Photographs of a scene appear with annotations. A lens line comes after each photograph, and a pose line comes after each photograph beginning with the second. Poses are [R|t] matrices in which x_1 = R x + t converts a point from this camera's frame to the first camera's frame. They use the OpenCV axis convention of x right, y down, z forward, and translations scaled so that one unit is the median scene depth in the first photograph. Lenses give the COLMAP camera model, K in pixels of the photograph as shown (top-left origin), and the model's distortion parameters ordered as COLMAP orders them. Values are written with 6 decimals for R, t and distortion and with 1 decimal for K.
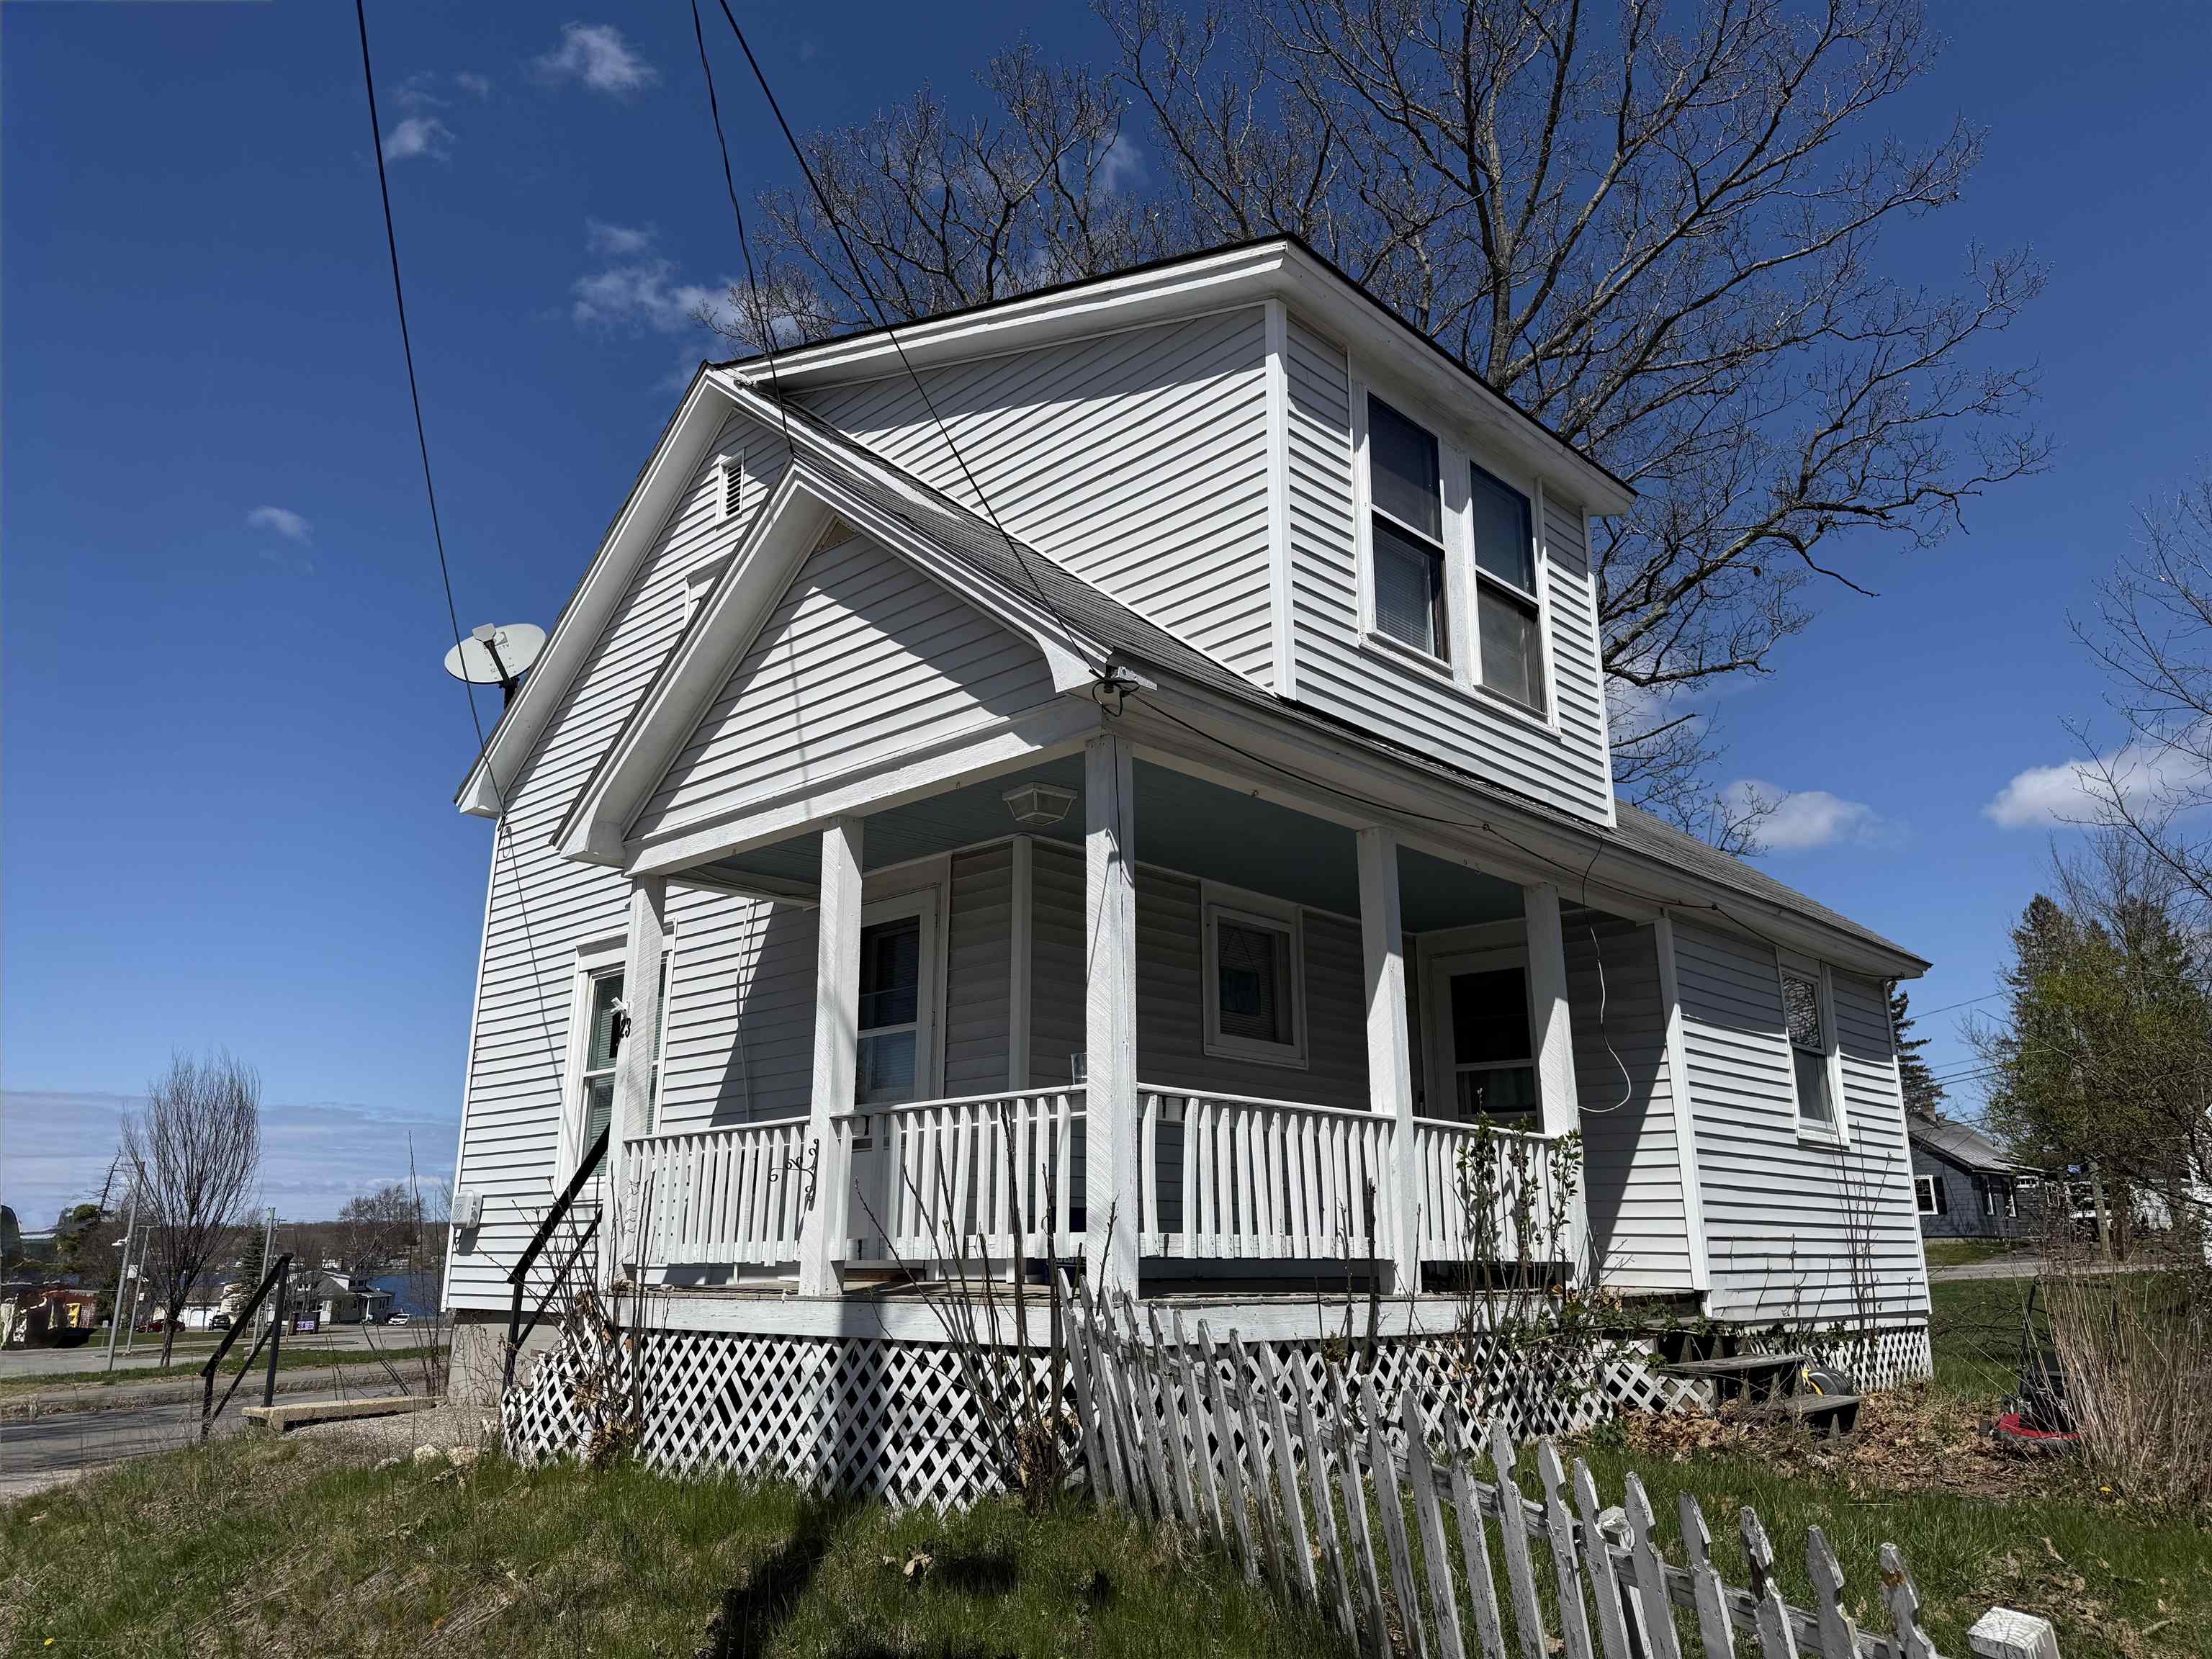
lens RADIAL K [[1567.8, 0, 1112.3], [0, 1567.8, 829.8], [0, 0, 1]] dist [0.039169, -0.007644]
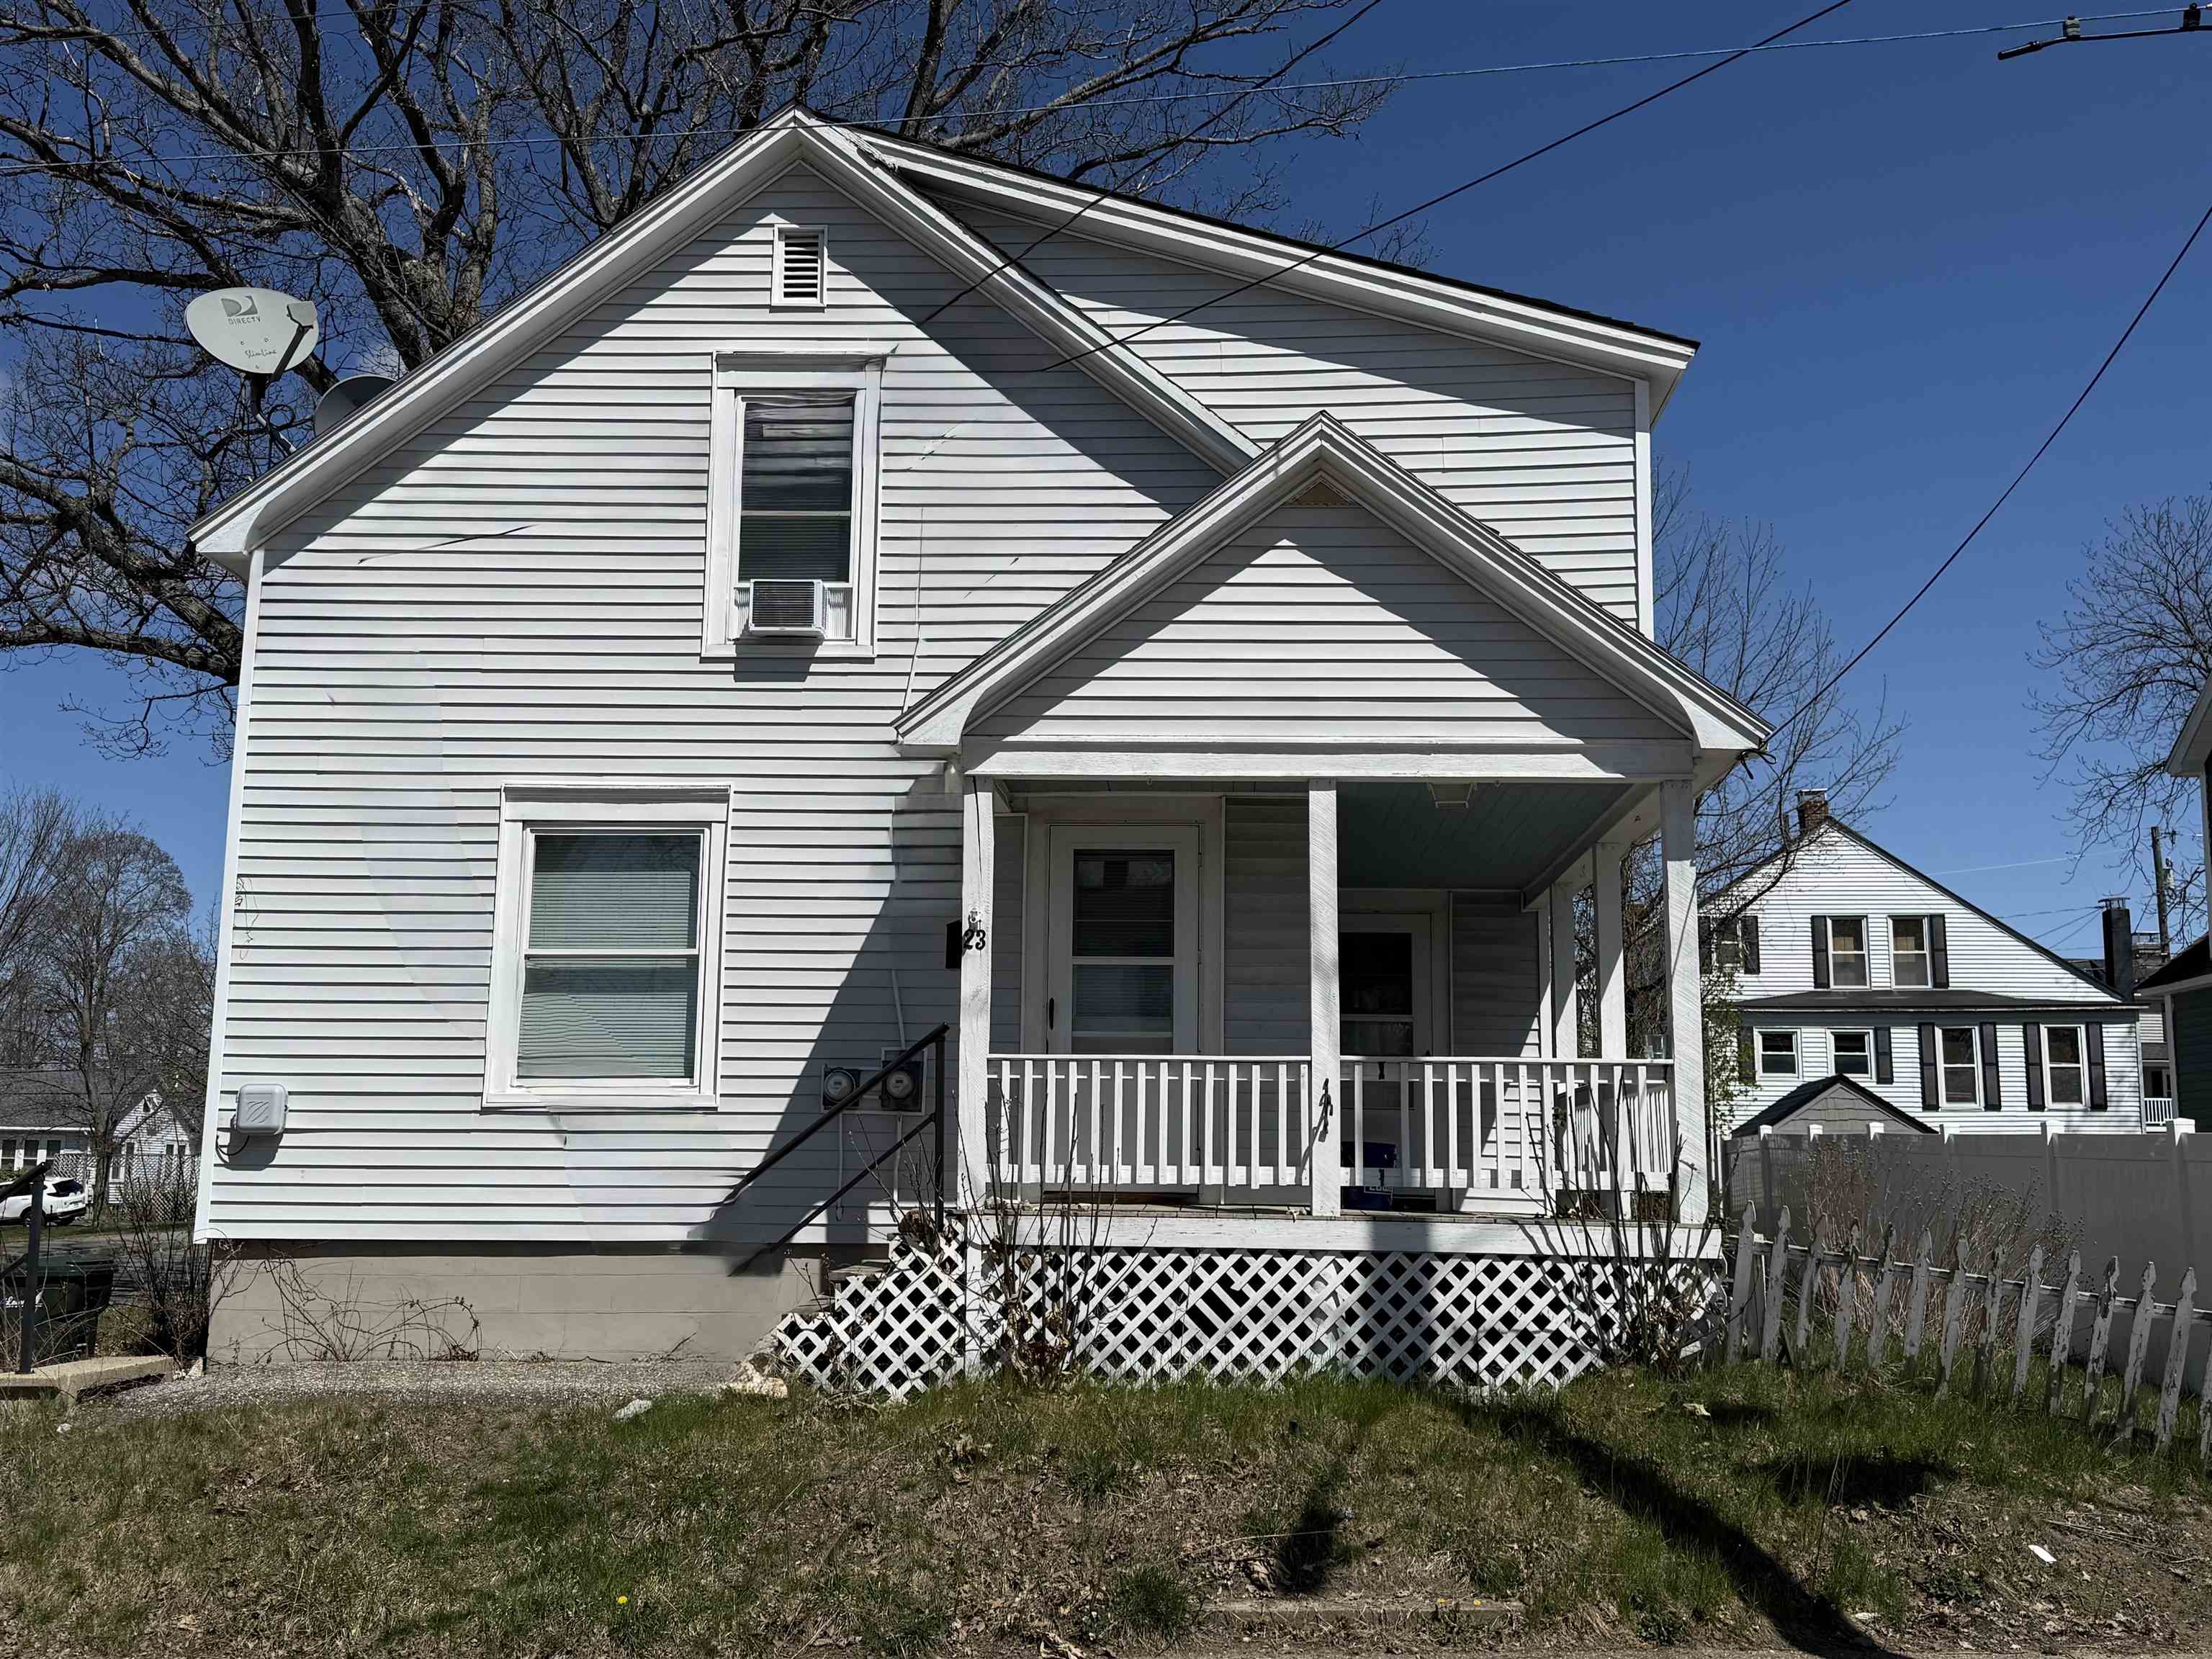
lens RADIAL K [[2273.5, 0, 1104.1], [0, 2273.5, 837.3], [0, 0, 1]] dist [0.105855, 0.000000]
pose [[0.758377, 0.116123, 0.641389, -1.321548], [-0.184272, 0.982058, 0.040083, -0.003616], [-0.625226, -0.148588, 0.766168, -0.095237]]
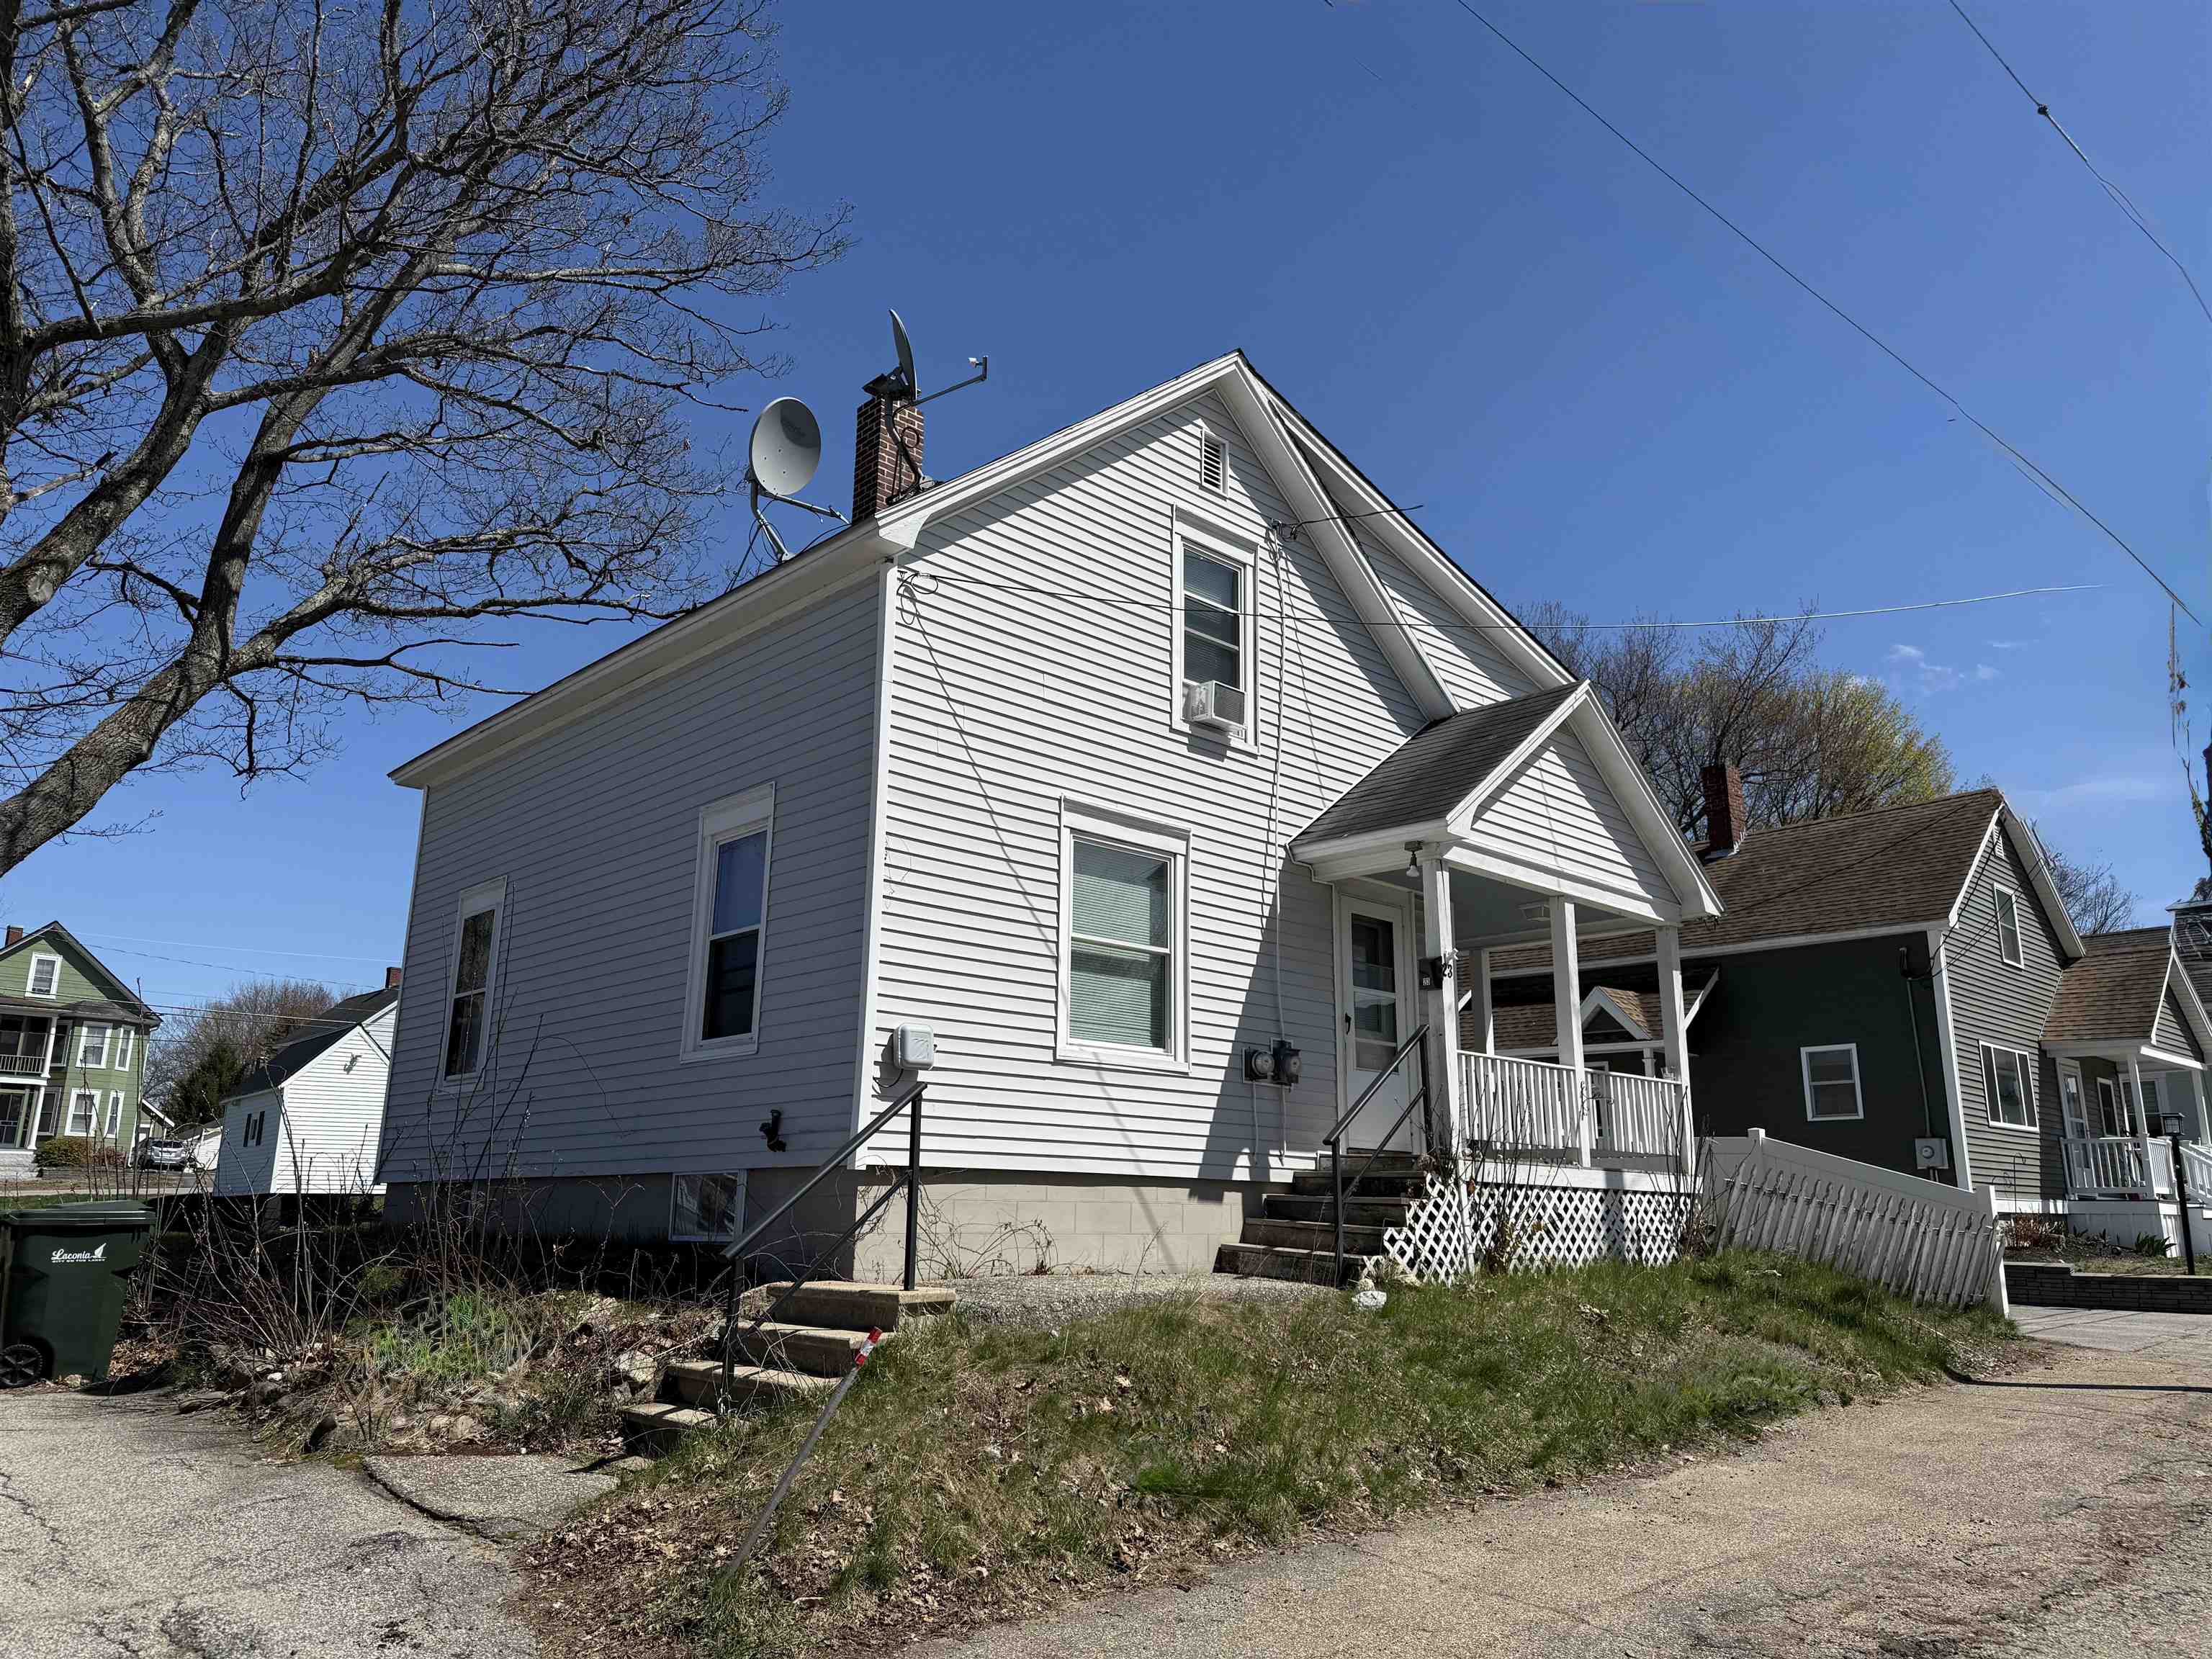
lens RADIAL K [[1567.8, 0, 1101.5], [0, 1567.8, 824.0], [0, 0, 1]] dist [0.039169, -0.007644]
pose [[0.054599, 0.249237, 0.966902, -1.971074], [-0.274836, 0.934694, -0.225415, 0.466458], [-0.959940, -0.253432, 0.119533, 1.356015]]
